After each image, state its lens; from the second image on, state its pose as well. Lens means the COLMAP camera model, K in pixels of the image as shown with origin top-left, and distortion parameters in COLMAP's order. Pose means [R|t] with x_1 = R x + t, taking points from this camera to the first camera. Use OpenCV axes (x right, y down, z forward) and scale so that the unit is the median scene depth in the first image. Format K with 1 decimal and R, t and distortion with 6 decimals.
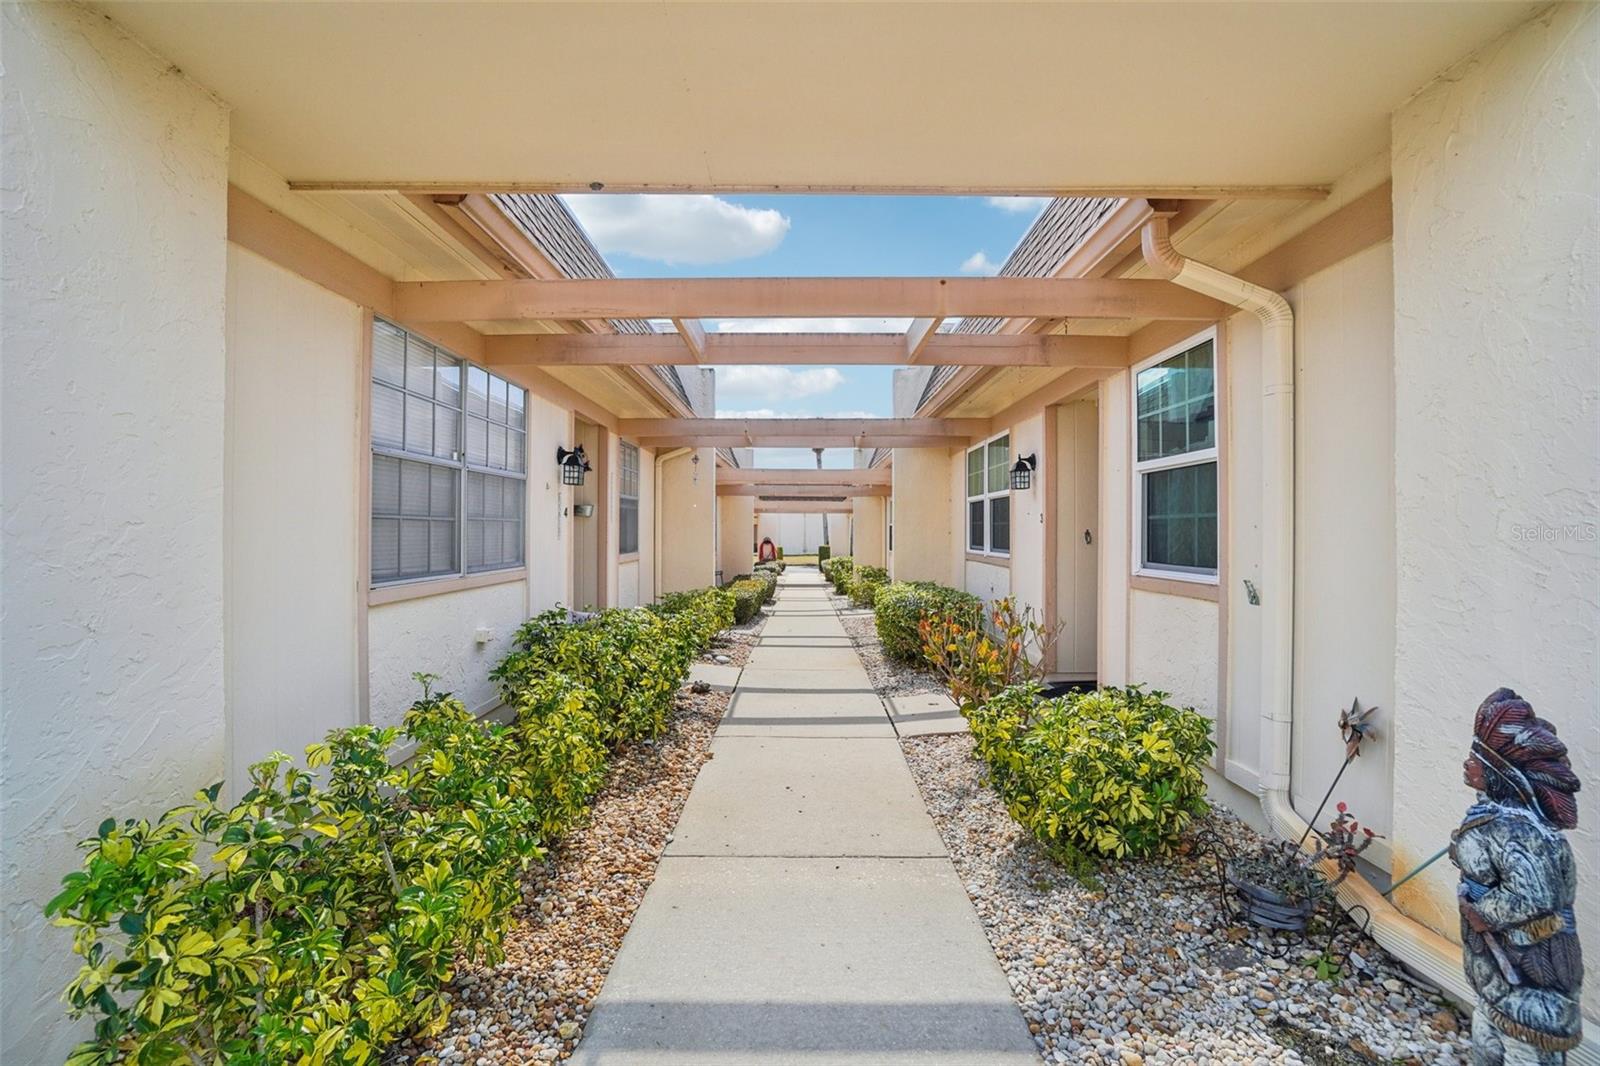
lens RADIAL K [[709.5, 0, 799.0], [0, 709.5, 528.8], [0, 0, 1]] dist [-0.054438, 0.018931]
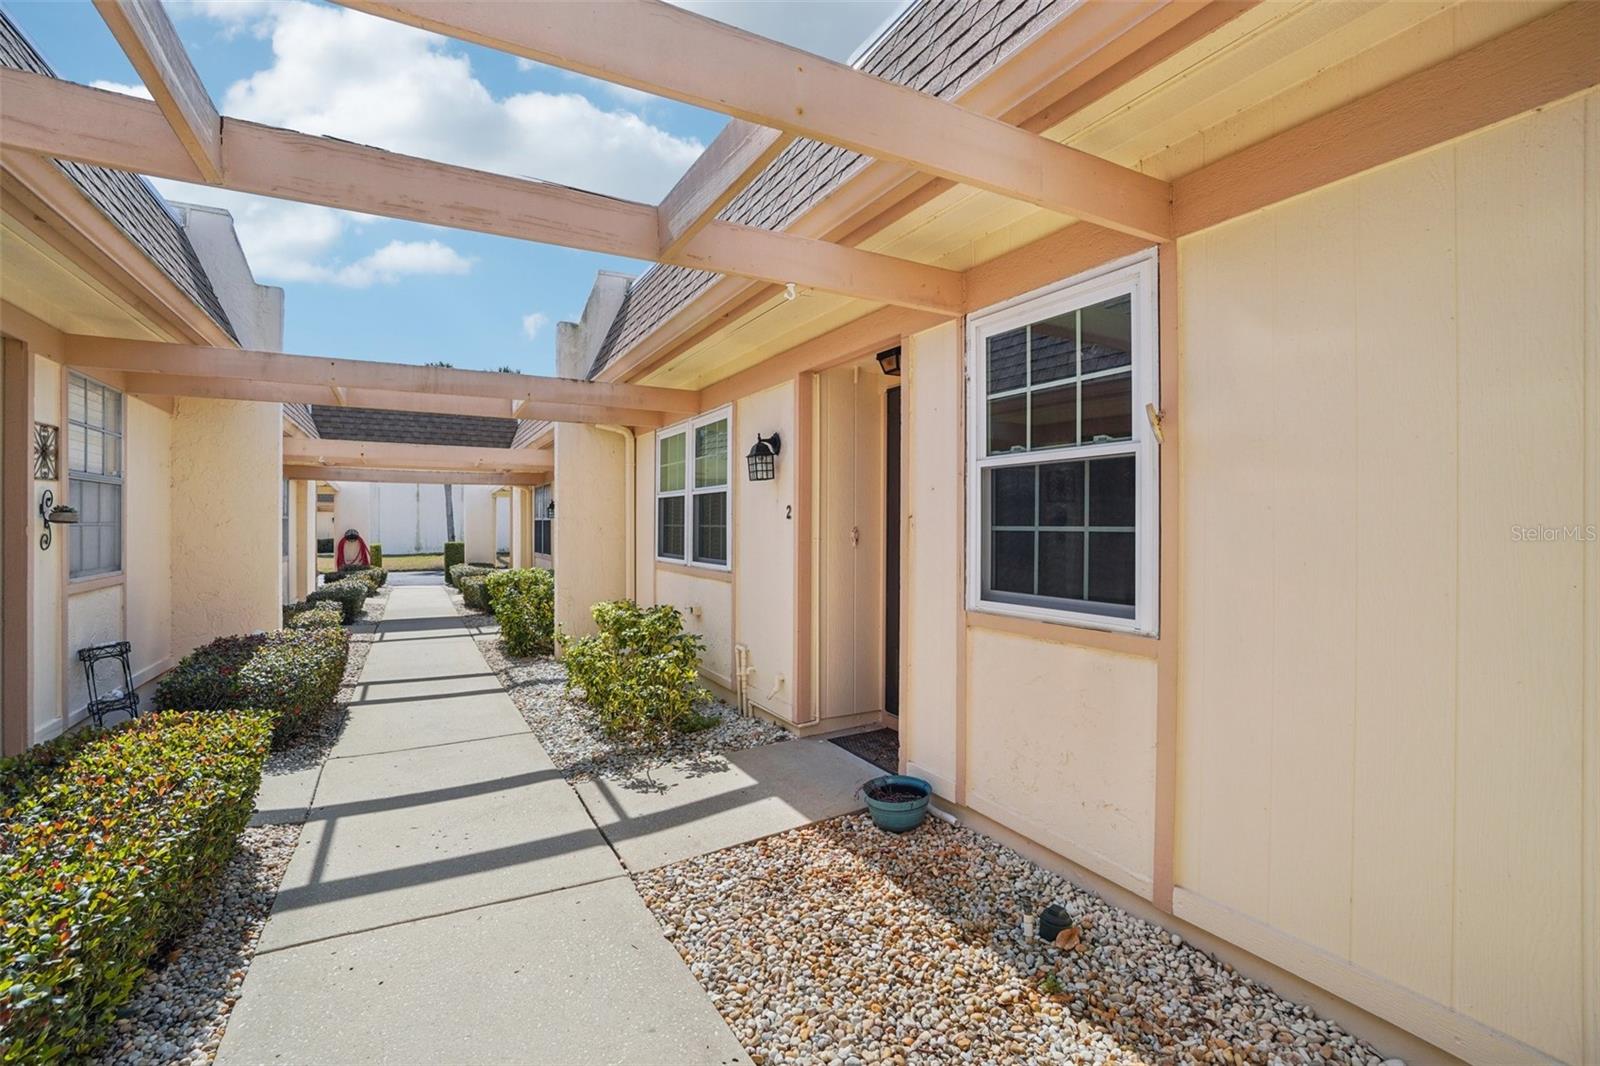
lens RADIAL K [[709.5, 0, 795.4], [0, 709.5, 534.3], [0, 0, 1]] dist [-0.054438, 0.018931]
pose [[0.882354, -0.000492, 0.470585, -0.001681], [-0.003150, 0.999971, 0.006952, -0.004441], [-0.470575, -0.007617, 0.882327, 0.260556]]
